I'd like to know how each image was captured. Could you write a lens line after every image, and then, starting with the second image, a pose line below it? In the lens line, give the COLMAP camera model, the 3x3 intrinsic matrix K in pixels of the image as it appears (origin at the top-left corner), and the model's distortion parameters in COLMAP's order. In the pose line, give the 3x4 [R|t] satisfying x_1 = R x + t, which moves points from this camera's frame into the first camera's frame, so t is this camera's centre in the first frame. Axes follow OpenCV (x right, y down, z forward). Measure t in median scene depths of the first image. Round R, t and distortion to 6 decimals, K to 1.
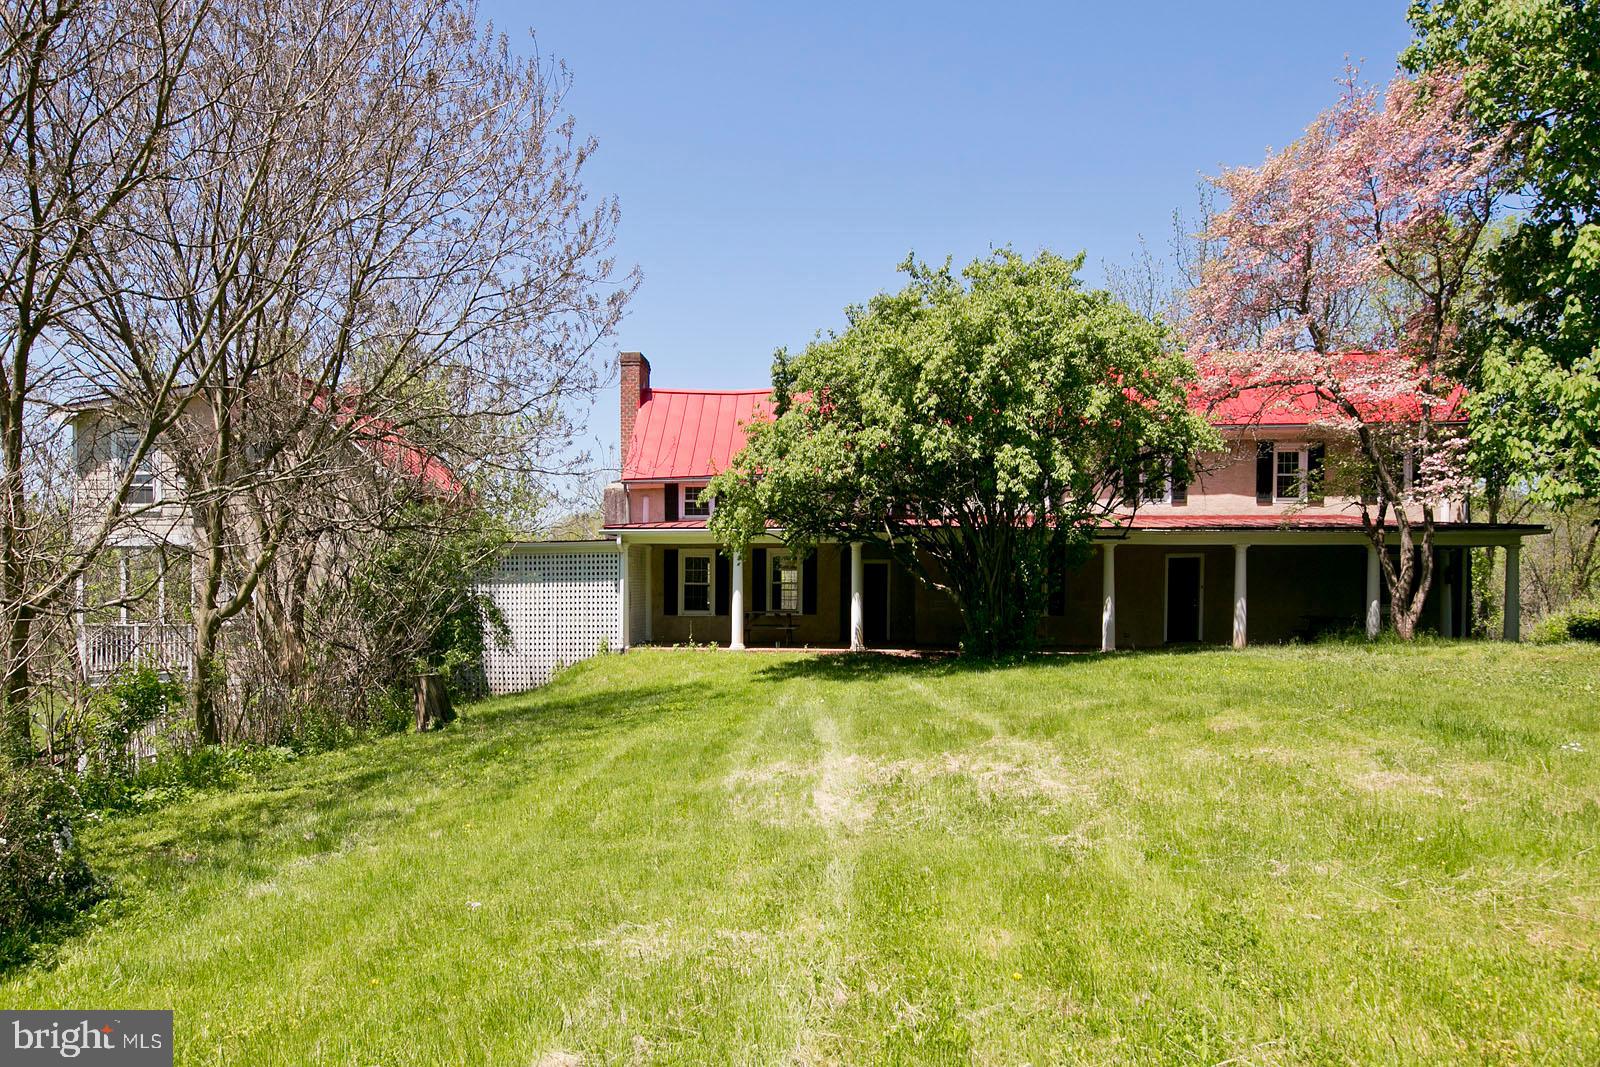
lens RADIAL K [[922.8, 0, 796.4], [0, 922.8, 550.5], [0, 0, 1]] dist [0.017627, -0.000072]
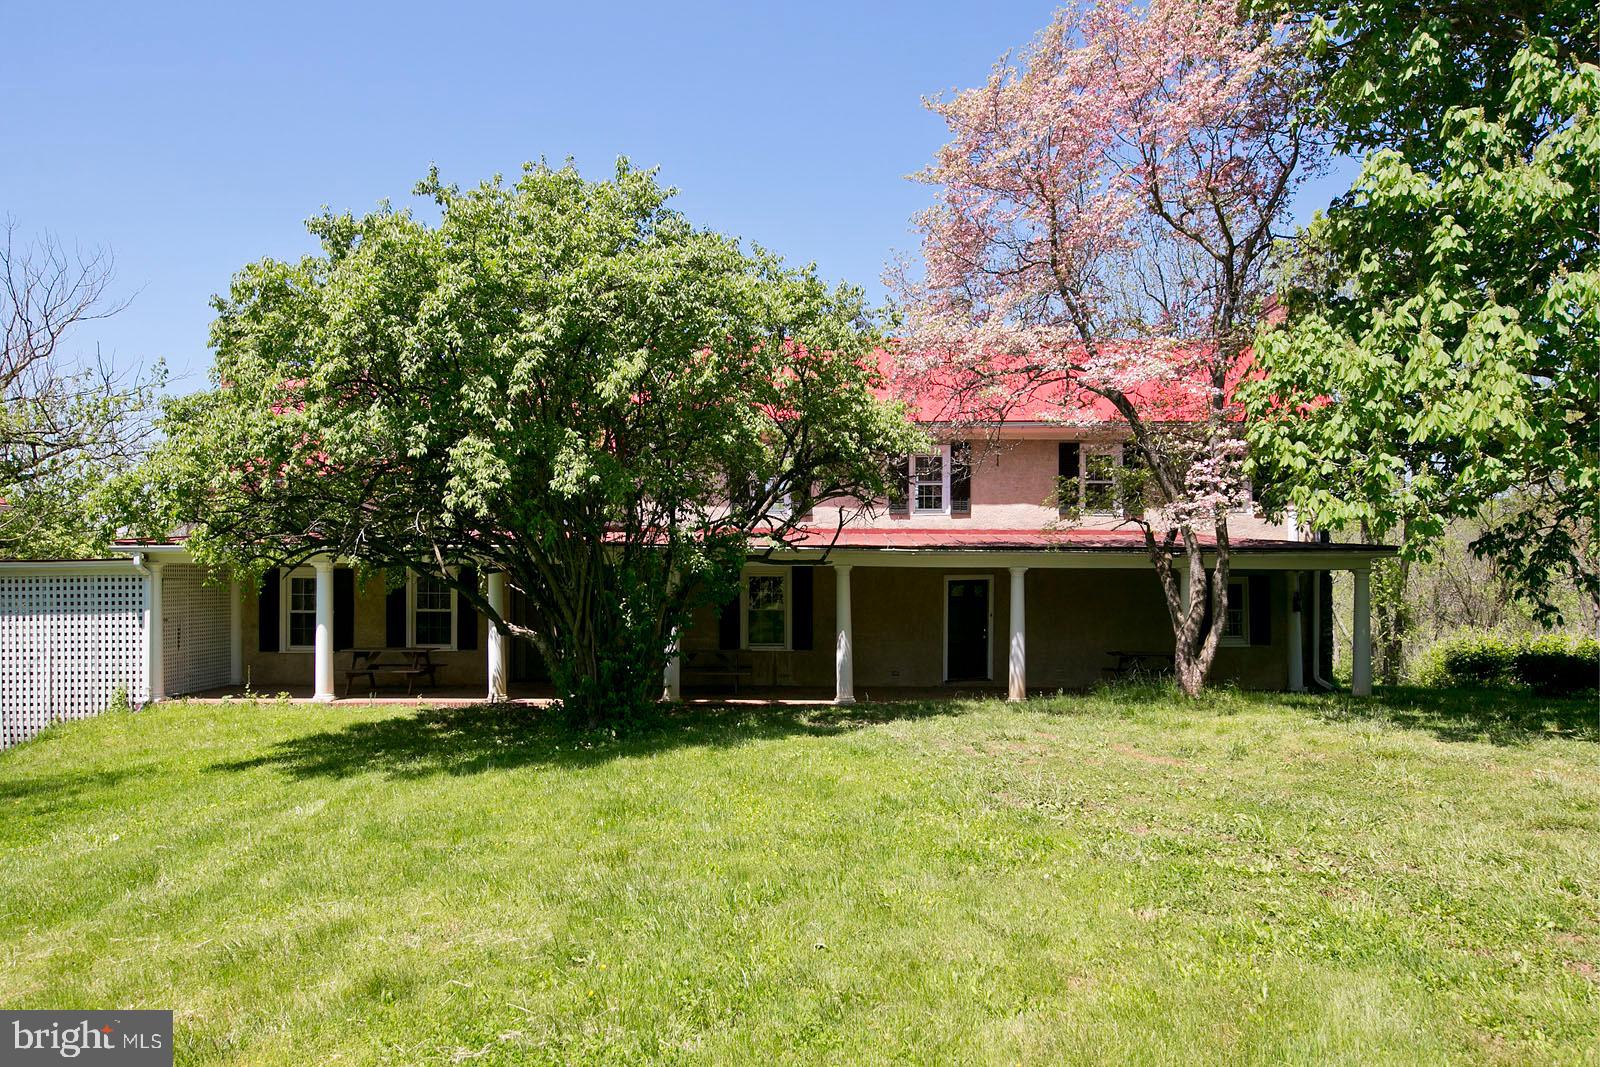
lens RADIAL K [[860.7, 0, 805.3], [0, 860.7, 524.8], [0, 0, 1]] dist [0.010508, 0.003191]
pose [[0.999923, 0.012009, -0.002992, 0.354766], [-0.012068, 0.999716, -0.020530, -0.031308], [0.002745, 0.020564, 0.999785, 0.289940]]
